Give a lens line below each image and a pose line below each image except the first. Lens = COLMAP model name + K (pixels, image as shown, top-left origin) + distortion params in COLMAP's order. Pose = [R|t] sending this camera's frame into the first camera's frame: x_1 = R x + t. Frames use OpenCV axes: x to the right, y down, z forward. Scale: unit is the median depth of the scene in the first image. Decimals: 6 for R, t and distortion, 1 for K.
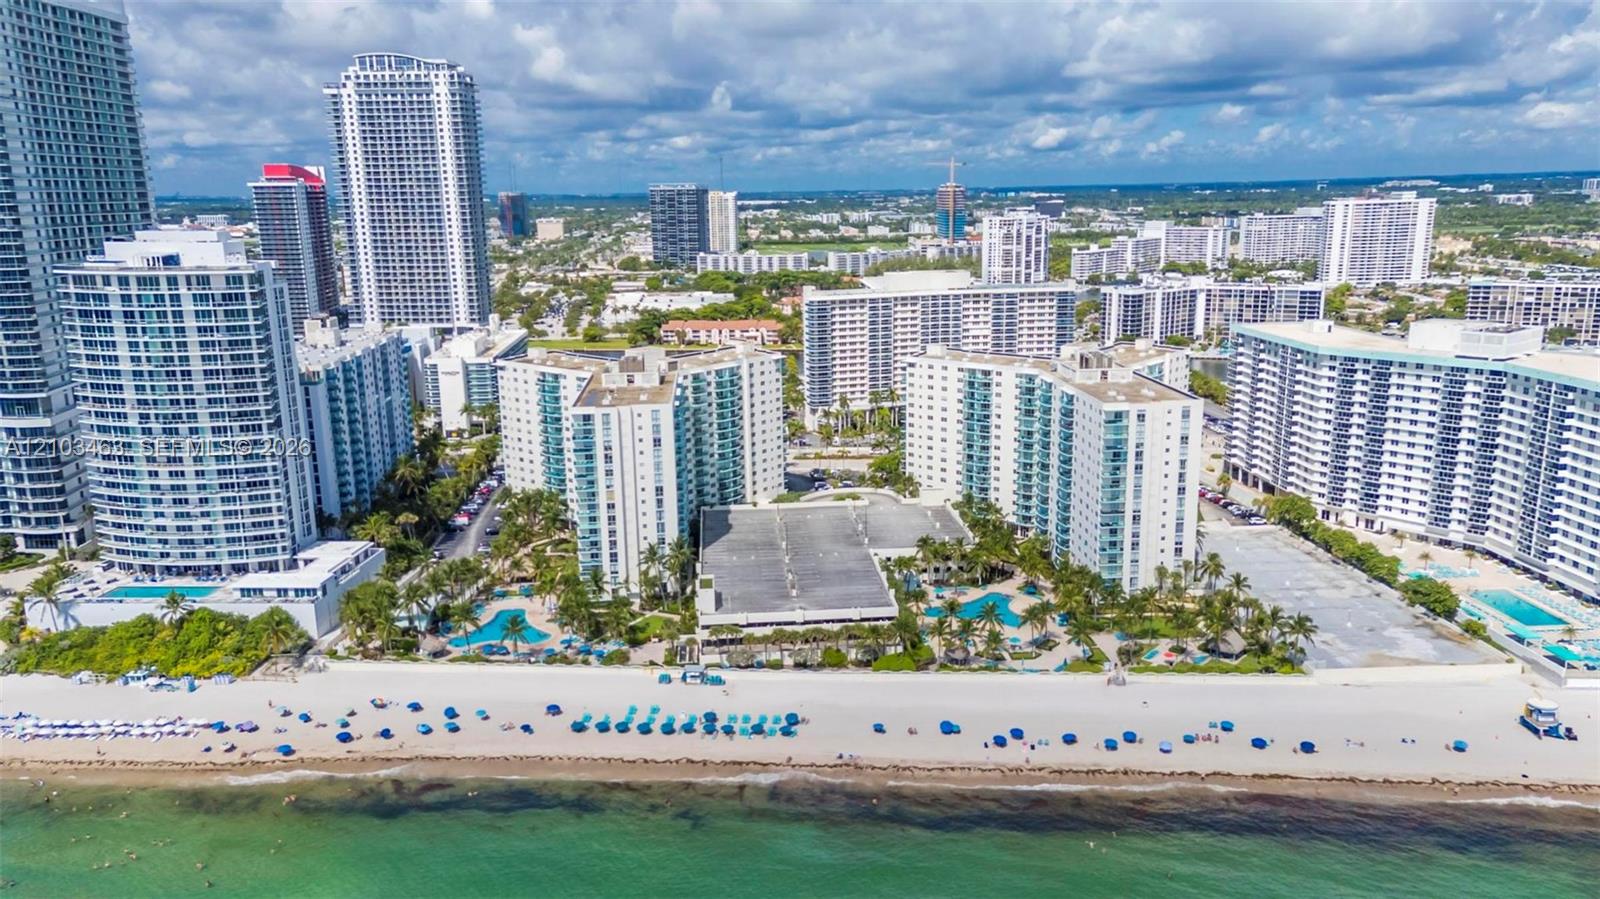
lens RADIAL K [[1203.1, 0, 787.1], [0, 1203.1, 430.5], [0, 0, 1]] dist [0.069915, 0.011135]
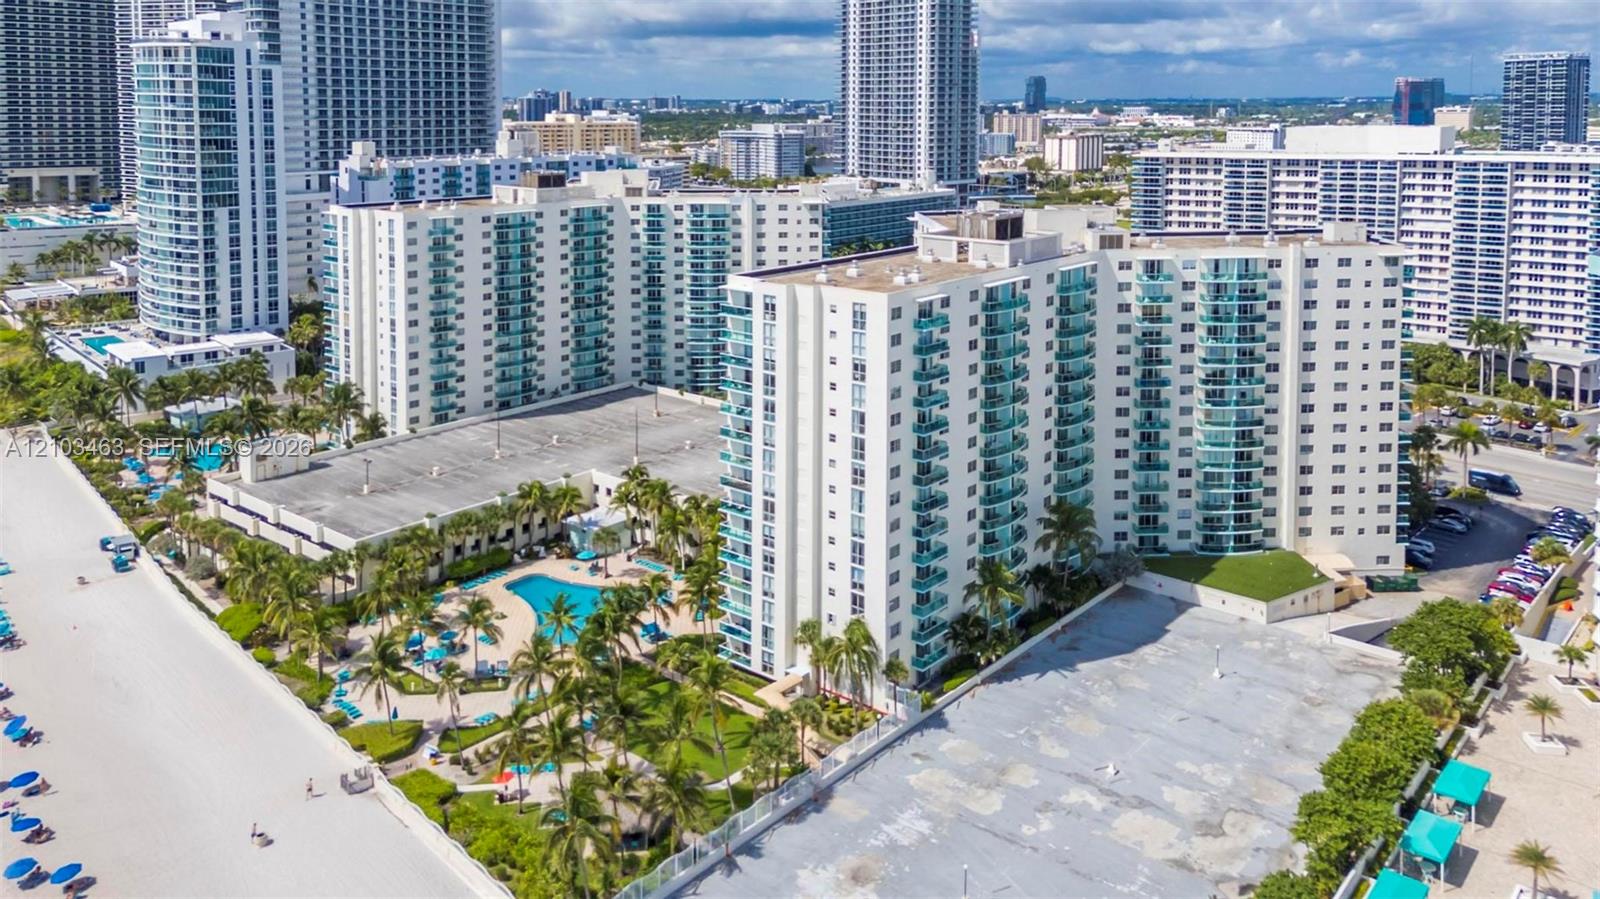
lens RADIAL K [[1203.1, 0, 769.0], [0, 1203.1, 220.9], [0, 0, 1]] dist [0.069915, 0.011135]
pose [[0.702284, 0.086512, -0.706621, 0.510739], [-0.148441, 0.988566, -0.026499, -0.028726], [0.696249, 0.123501, 0.707096, 0.496938]]
